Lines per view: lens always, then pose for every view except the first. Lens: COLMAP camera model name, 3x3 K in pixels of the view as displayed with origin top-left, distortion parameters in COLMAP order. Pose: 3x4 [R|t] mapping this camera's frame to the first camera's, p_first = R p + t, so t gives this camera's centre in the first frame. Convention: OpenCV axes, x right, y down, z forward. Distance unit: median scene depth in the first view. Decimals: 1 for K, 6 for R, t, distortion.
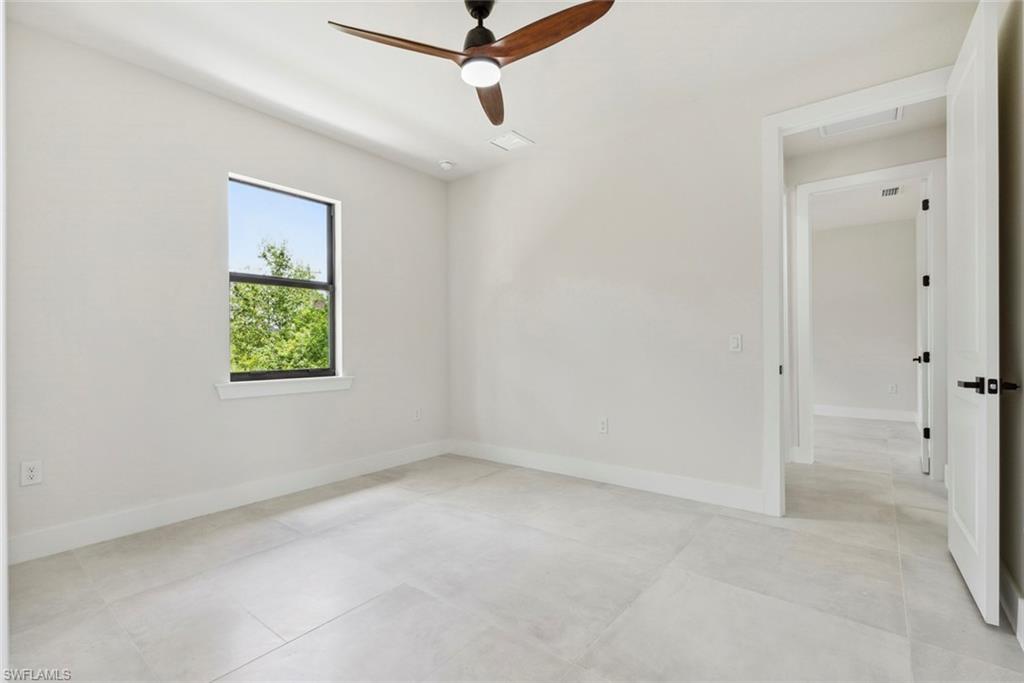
lens RADIAL K [[458.8, 0, 509.3], [0, 458.8, 343.2], [0, 0, 1]] dist [0.000278, 0.000308]
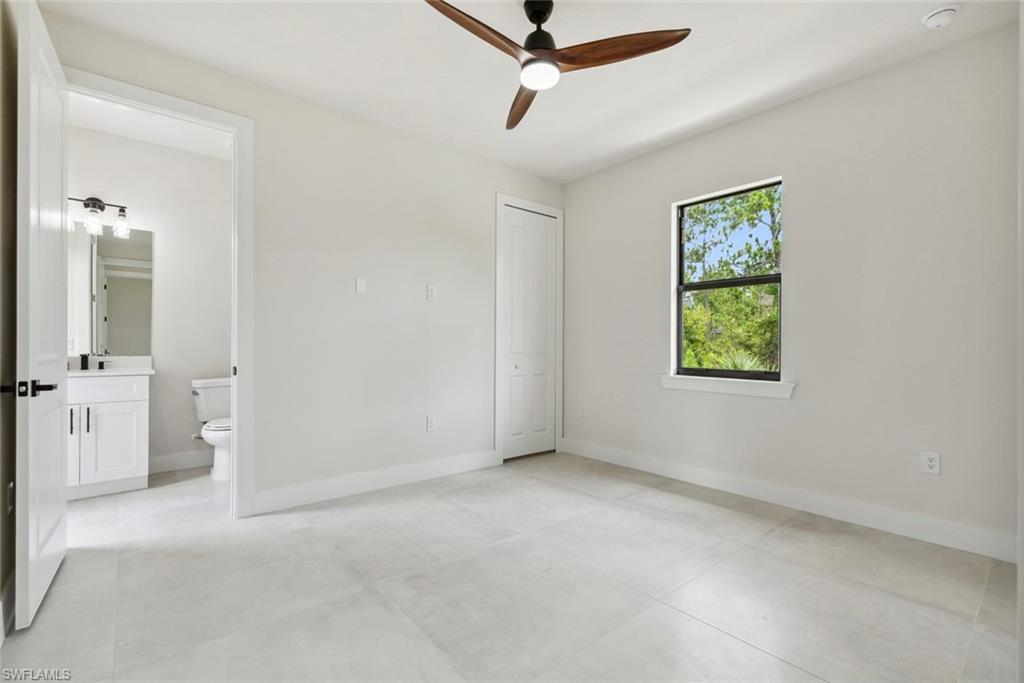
lens RADIAL K [[458.8, 0, 509.3], [0, 458.8, 343.2], [0, 0, 1]] dist [0.000278, 0.000308]
pose [[-0.194674, 0.000974, -0.980868, 0.675624], [-0.002085, 0.999997, 0.001407, -0.000208], [0.980866, 0.002319, -0.194671, 0.813209]]
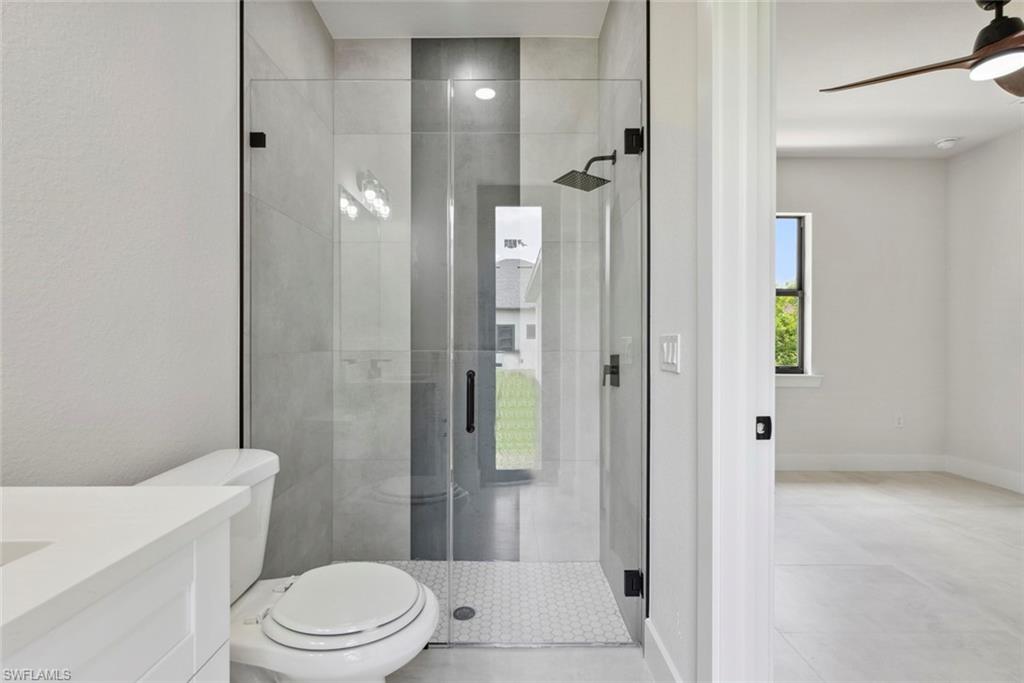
lens RADIAL K [[458.8, 0, 509.3], [0, 458.8, 343.2], [0, 0, 1]] dist [0.000278, 0.000308]
pose [[0.629294, 0.010005, -0.777103, 0.032239], [-0.003147, 0.999942, 0.010326, -0.013496], [0.777161, -0.004053, 0.629289, -0.280733]]
